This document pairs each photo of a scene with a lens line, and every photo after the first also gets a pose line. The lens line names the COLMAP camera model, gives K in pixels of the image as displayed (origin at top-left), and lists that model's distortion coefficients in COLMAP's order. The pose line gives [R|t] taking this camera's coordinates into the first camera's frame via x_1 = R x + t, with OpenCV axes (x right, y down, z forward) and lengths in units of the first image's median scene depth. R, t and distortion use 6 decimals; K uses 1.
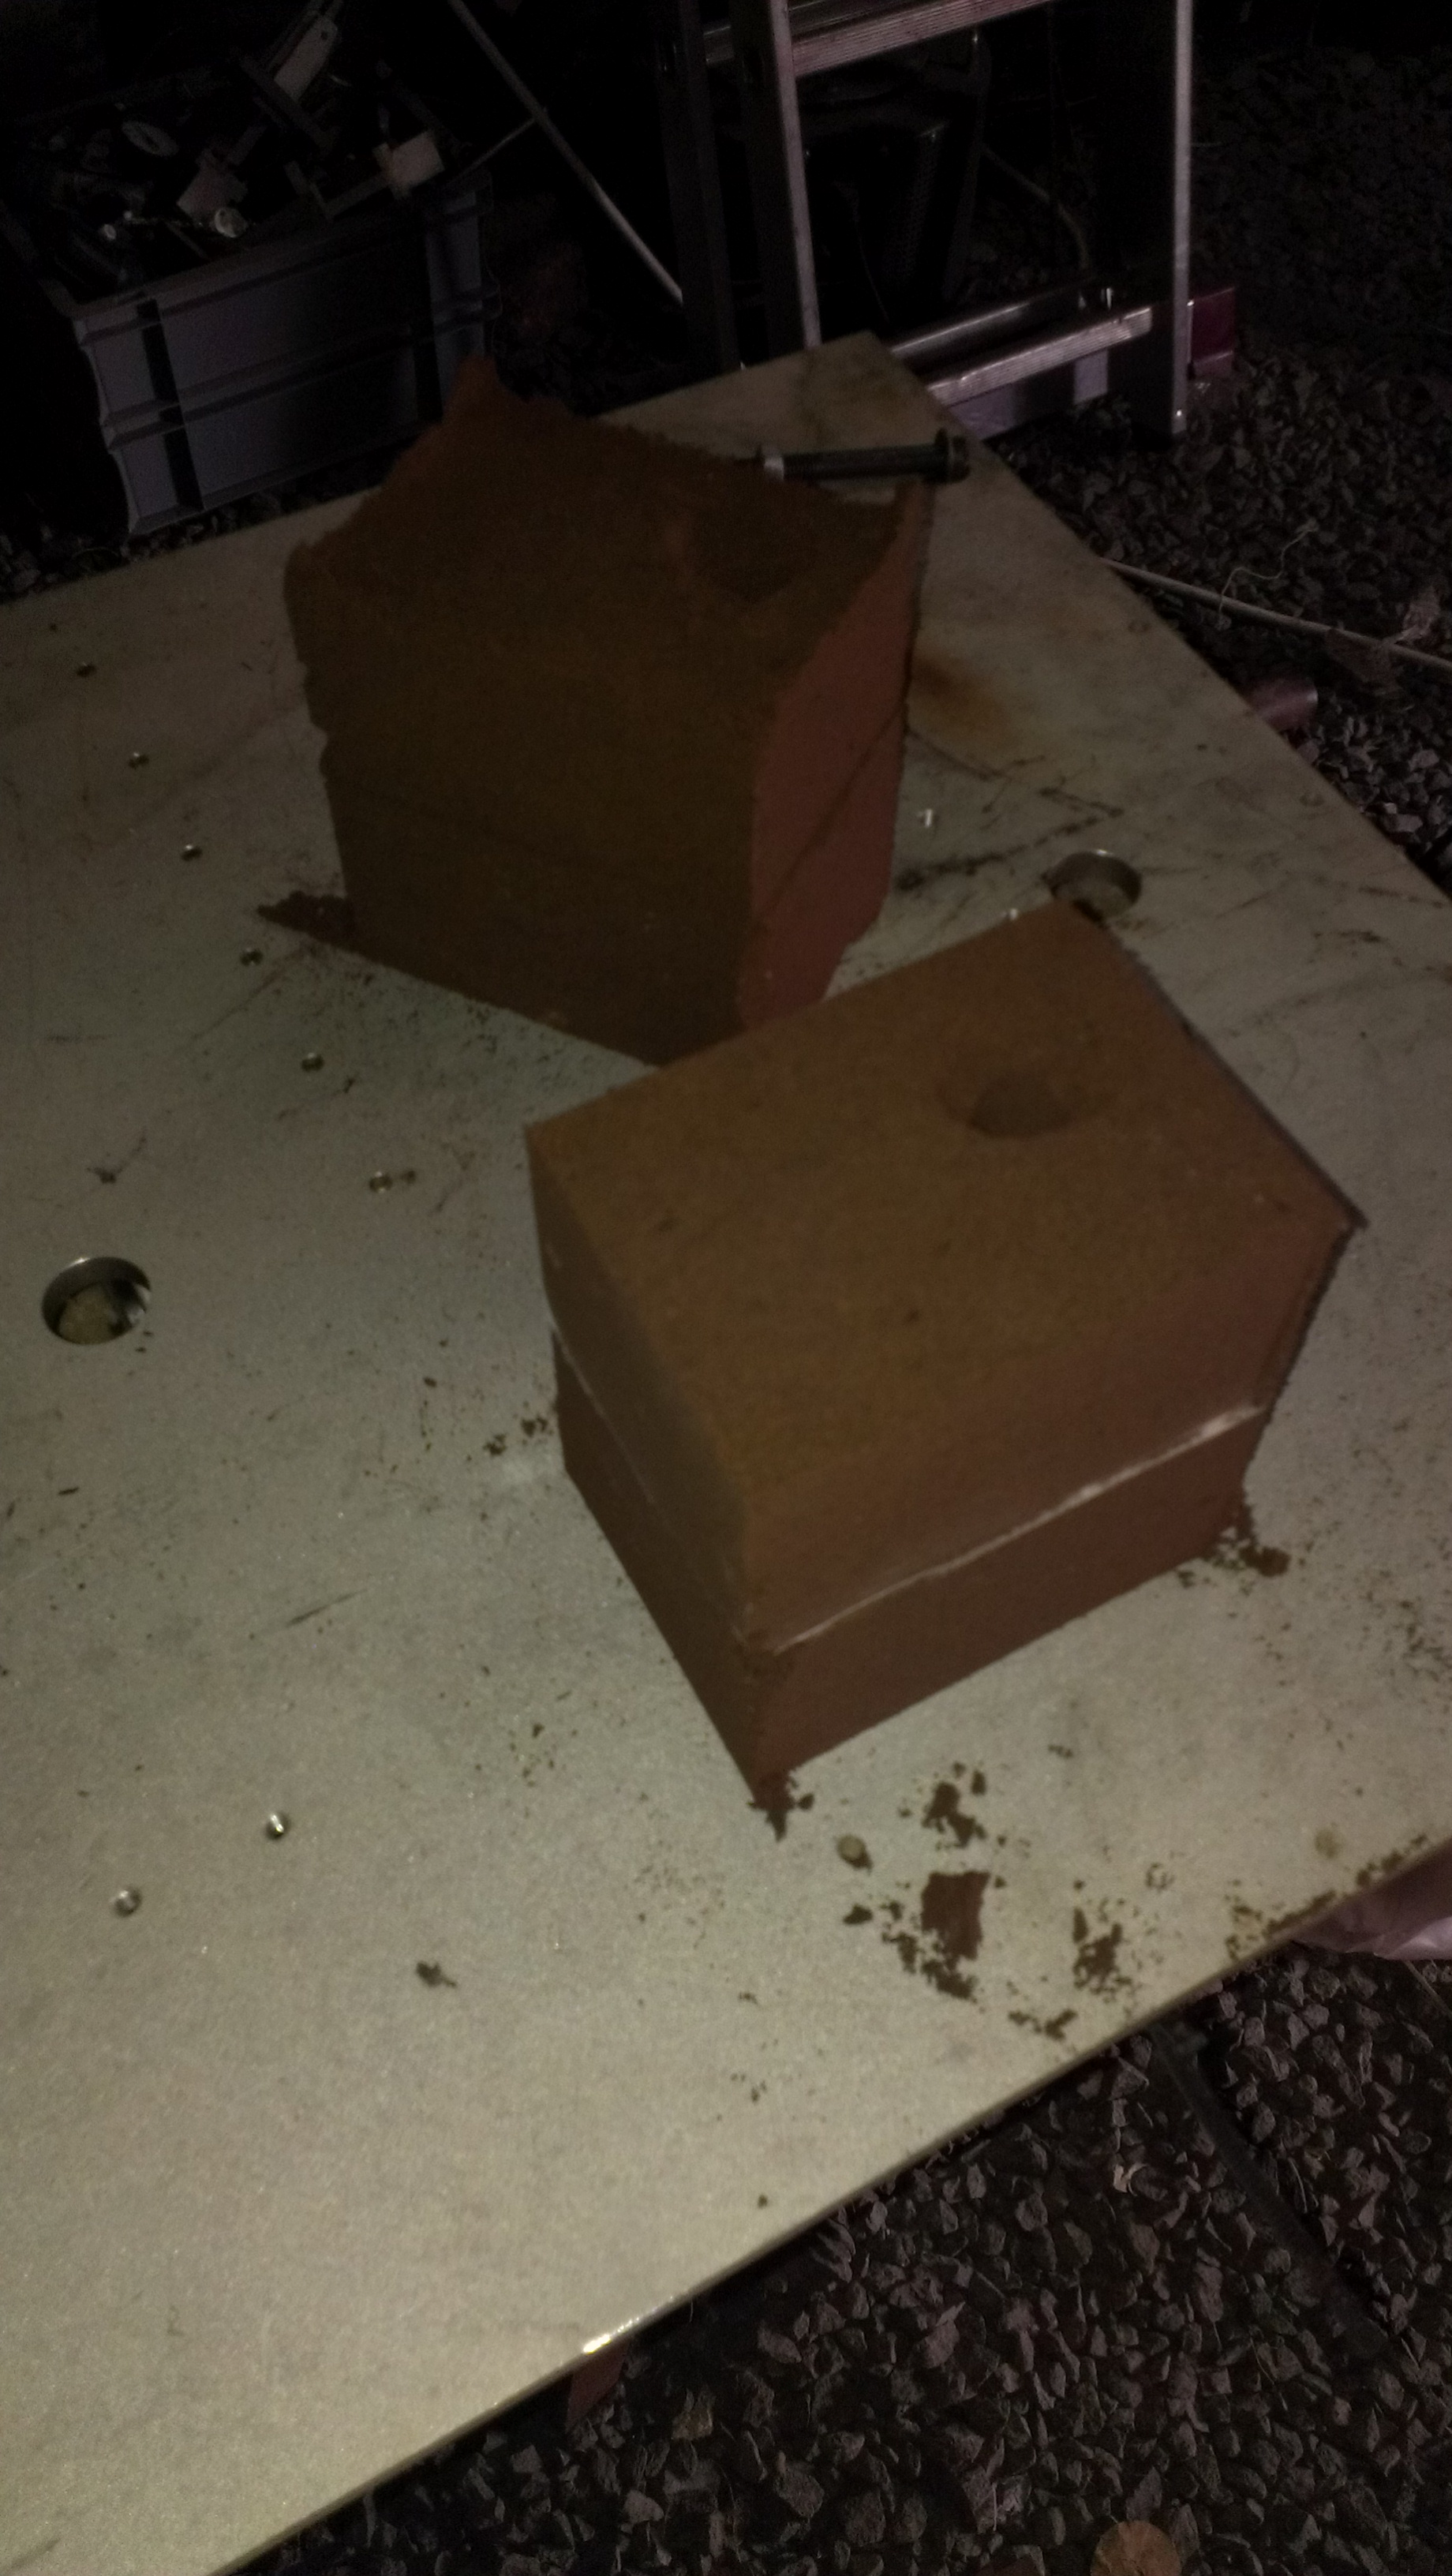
lens RADIAL K [[2026.3, 0, 715.8], [0, 2026.3, 1294.1], [0, 0, 1]] dist [0.106979, -0.163117]
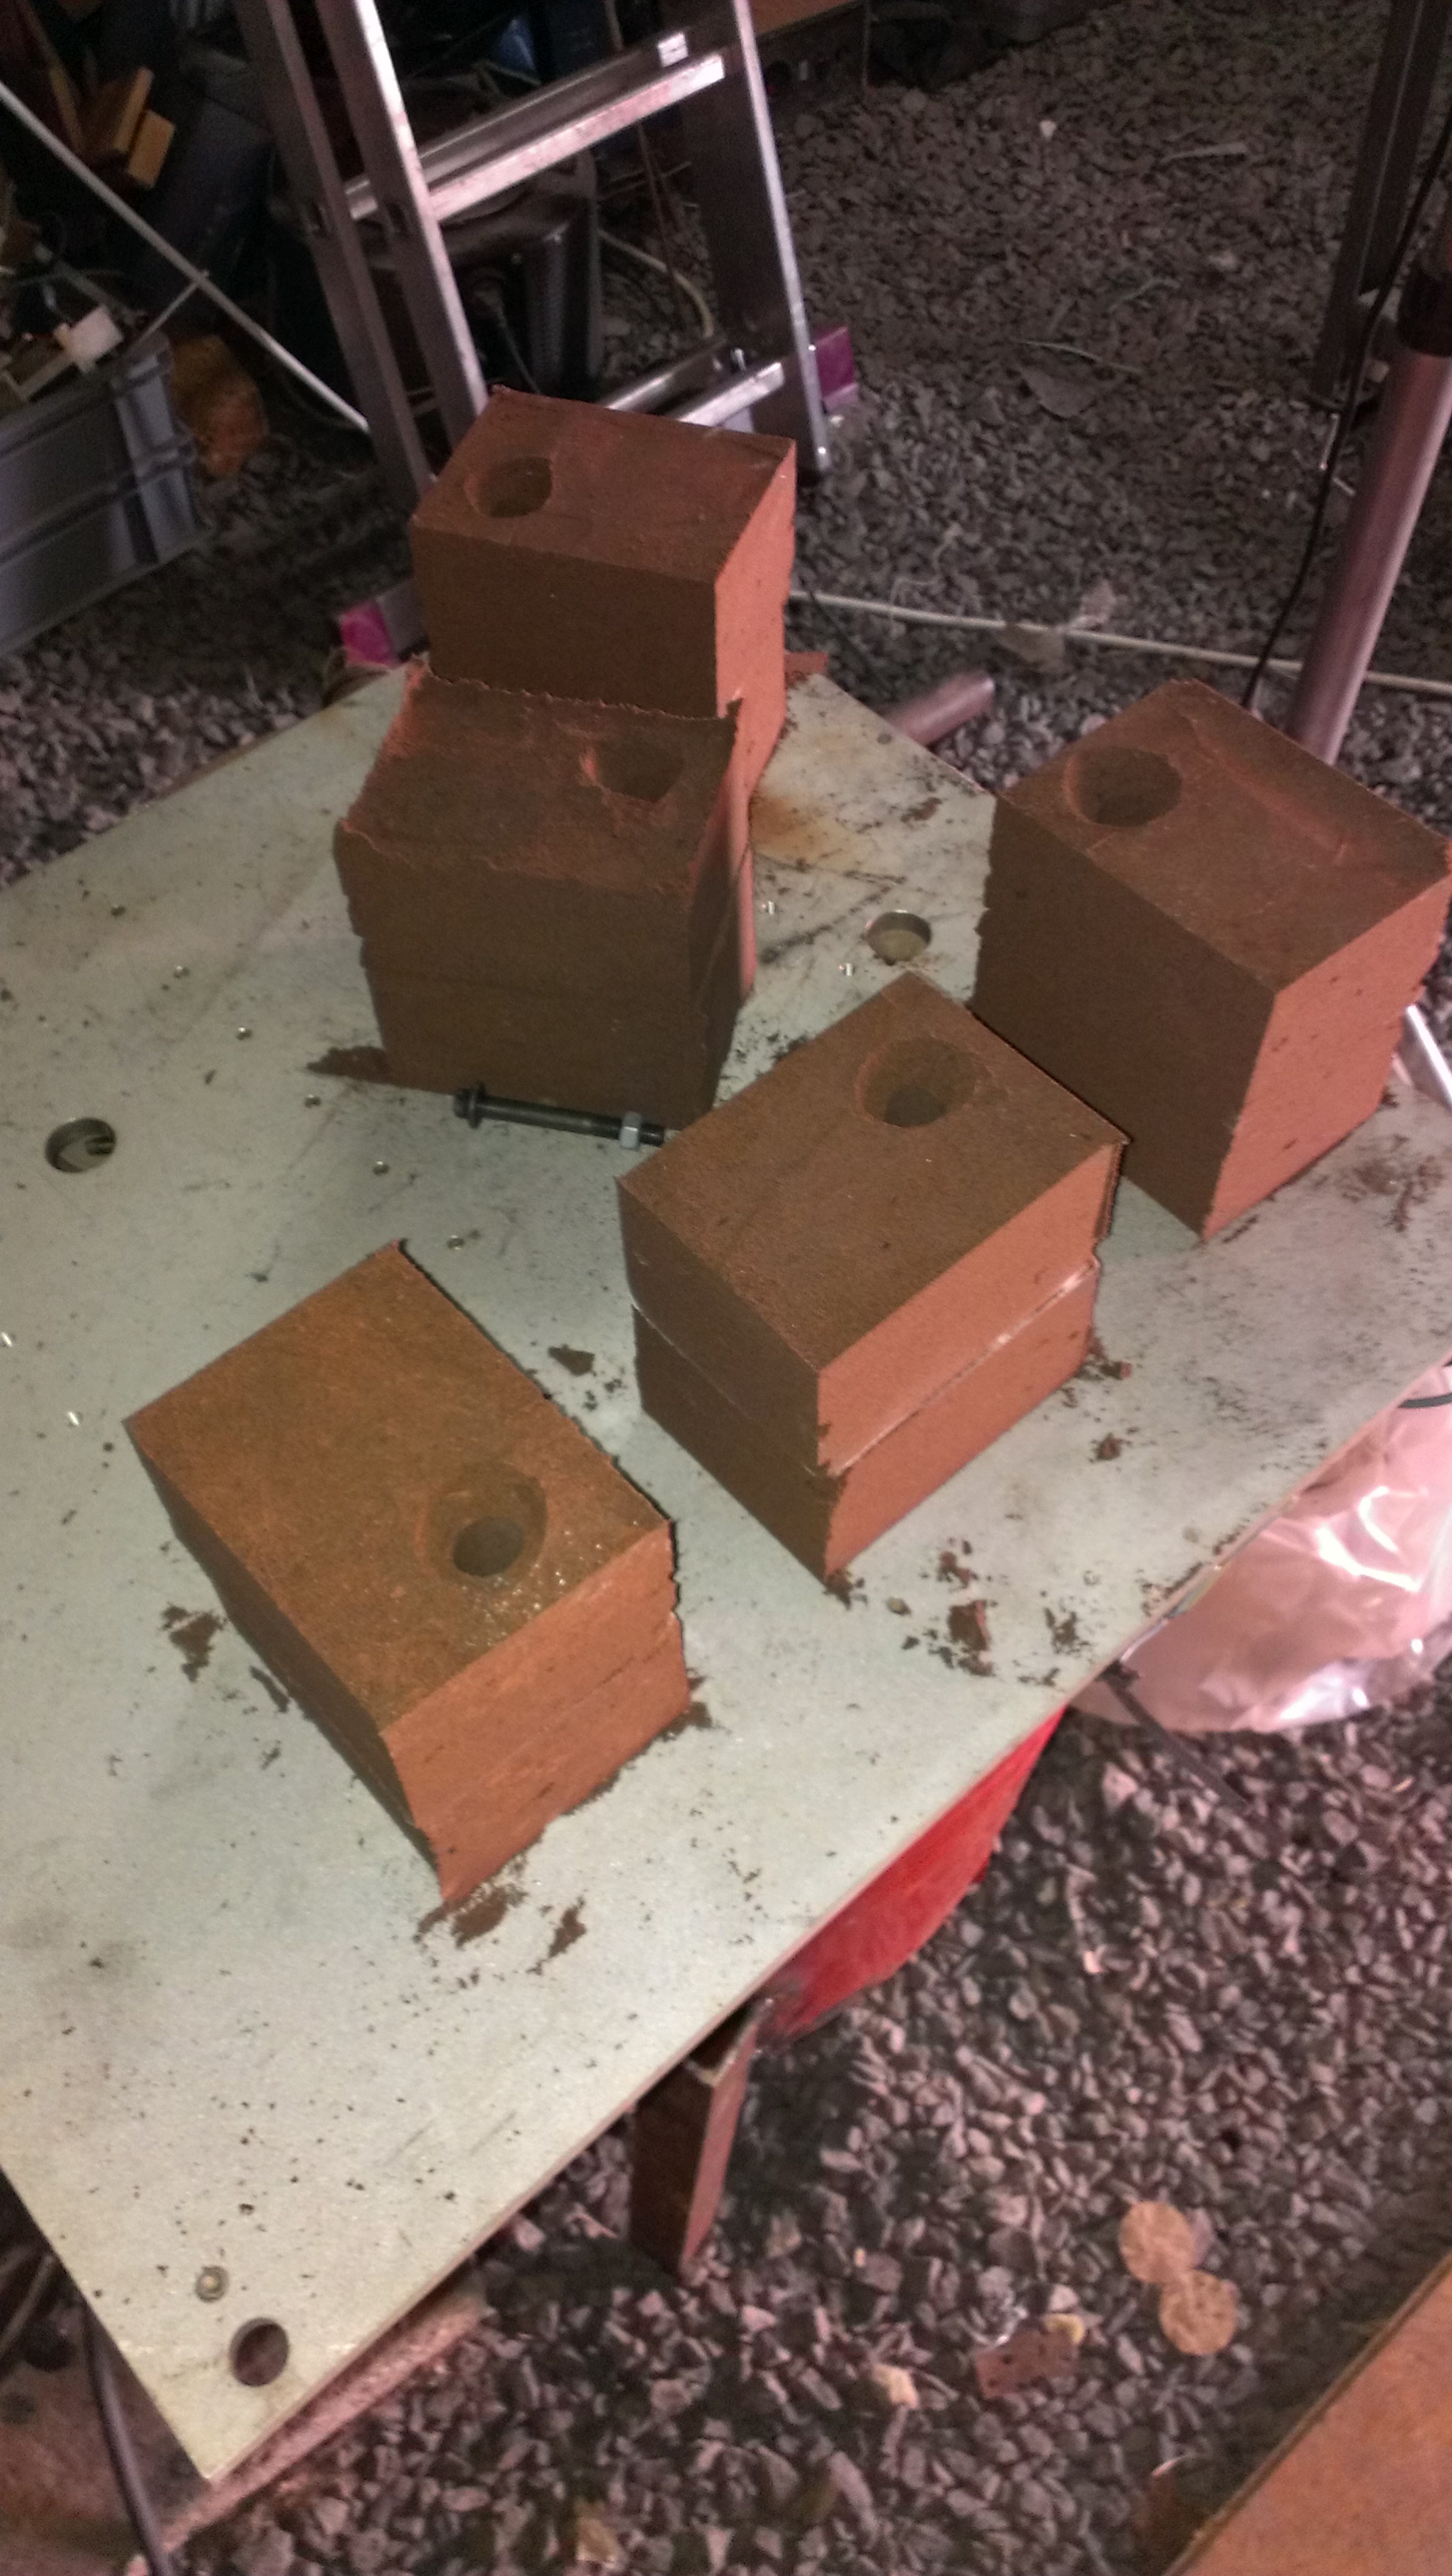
lens RADIAL K [[2087.8, 0, 705.9], [0, 2087.8, 1303.0], [0, 0, 1]] dist [0.132587, -0.225184]
pose [[0.974850, -0.198431, 0.101452, -0.071086], [0.198538, 0.980051, 0.009148, 0.002871], [-0.101243, 0.011224, 0.994798, -0.209403]]
